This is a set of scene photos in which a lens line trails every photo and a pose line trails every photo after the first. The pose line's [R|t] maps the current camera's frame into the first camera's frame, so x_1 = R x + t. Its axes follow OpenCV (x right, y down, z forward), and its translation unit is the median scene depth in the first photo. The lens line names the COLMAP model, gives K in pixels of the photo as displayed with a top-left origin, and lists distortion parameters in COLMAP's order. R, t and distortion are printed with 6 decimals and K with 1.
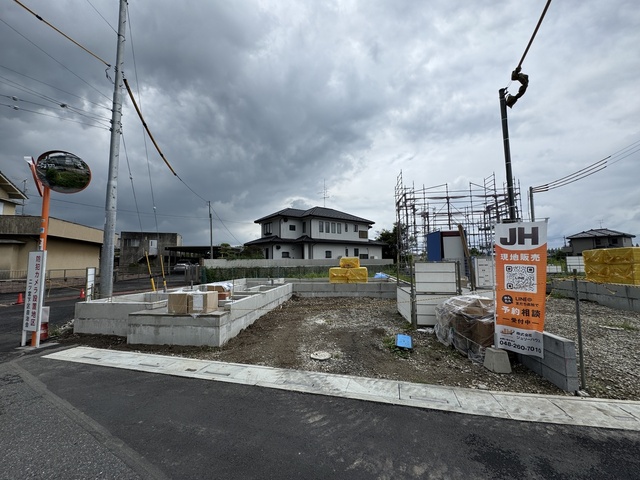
lens RADIAL K [[251.6, 0, 318.8], [0, 251.6, 243.0], [0, 0, 1]] dist [-0.000891, 0.000213]
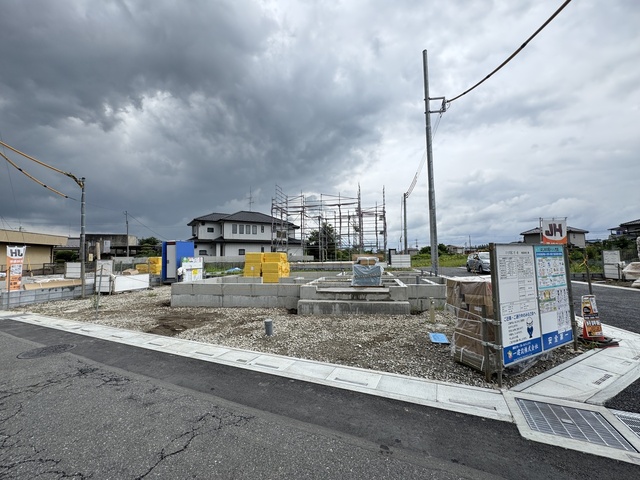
lens RADIAL K [[253.6, 0, 318.0], [0, 253.6, 237.6], [0, 0, 1]] dist [-0.003219, -0.000182]
pose [[0.997812, -0.005790, -0.065860, 0.427813], [0.005646, 0.999981, -0.002371, -0.016706], [0.065873, 0.001994, 0.997826, -0.146064]]
